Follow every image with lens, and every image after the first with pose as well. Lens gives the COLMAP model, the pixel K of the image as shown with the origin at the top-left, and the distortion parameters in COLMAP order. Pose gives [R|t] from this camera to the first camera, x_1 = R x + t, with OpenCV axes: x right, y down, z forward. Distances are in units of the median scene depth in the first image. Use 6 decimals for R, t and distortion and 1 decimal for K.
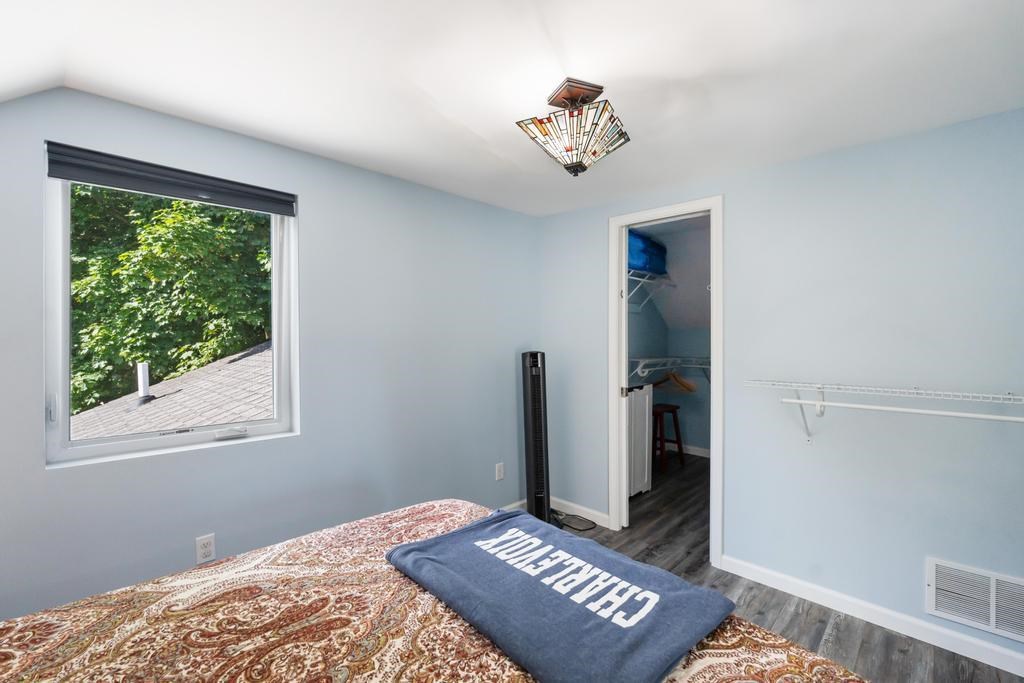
lens RADIAL K [[455.6, 0, 509.8], [0, 455.6, 342.2], [0, 0, 1]] dist [0.001202, -0.004034]
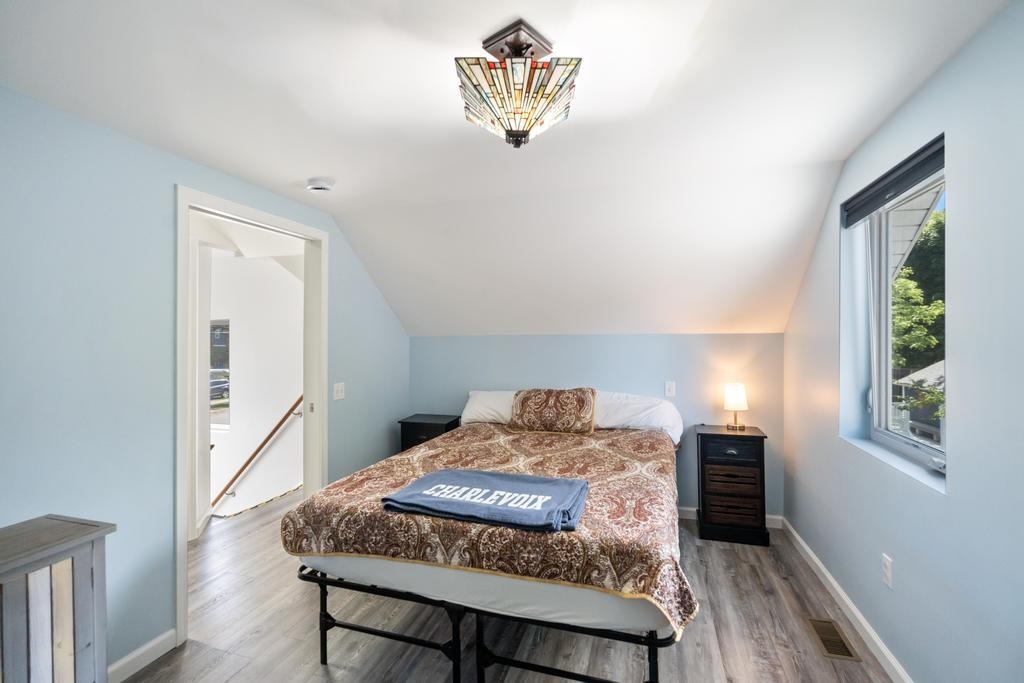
lens RADIAL K [[455.6, 0, 495.5], [0, 455.6, 338.0], [0, 0, 1]] dist [0.001202, -0.004034]
pose [[-0.903658, 0.002856, -0.428245, 0.749273], [-0.000441, 0.999971, 0.007600, -0.053939], [0.428255, 0.007057, -0.903631, 2.454996]]
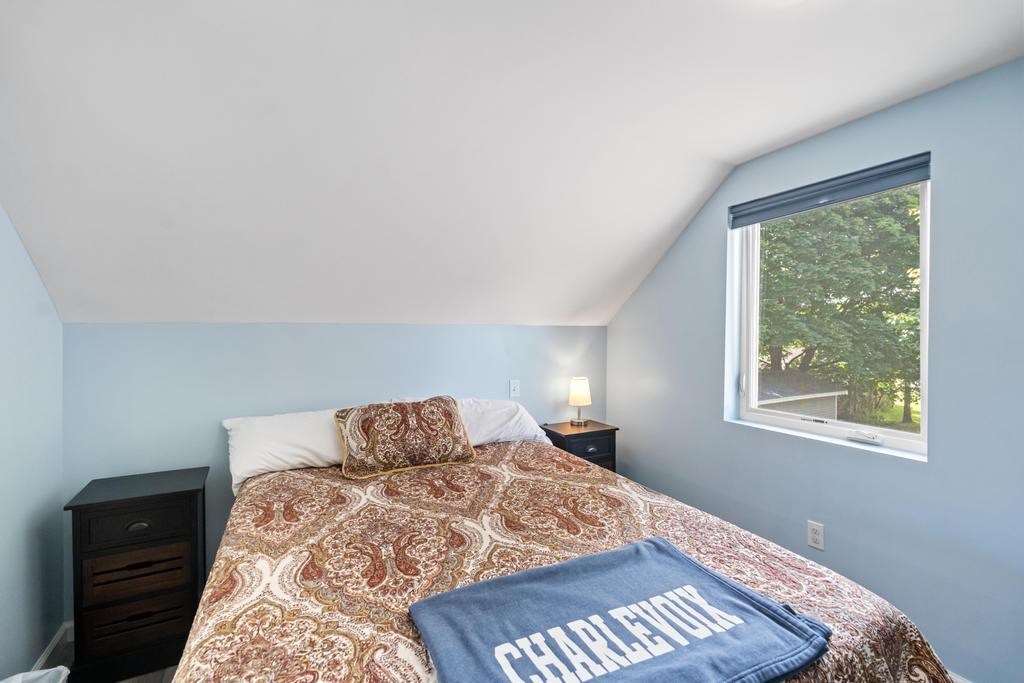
lens RADIAL K [[455.6, 0, 508.3], [0, 455.6, 340.3], [0, 0, 1]] dist [0.001202, -0.004034]
pose [[-0.324199, 0.011827, -0.945915, 0.912946], [-0.009291, 0.999834, 0.015686, -0.015053], [0.945943, 0.013873, -0.324035, 1.078059]]
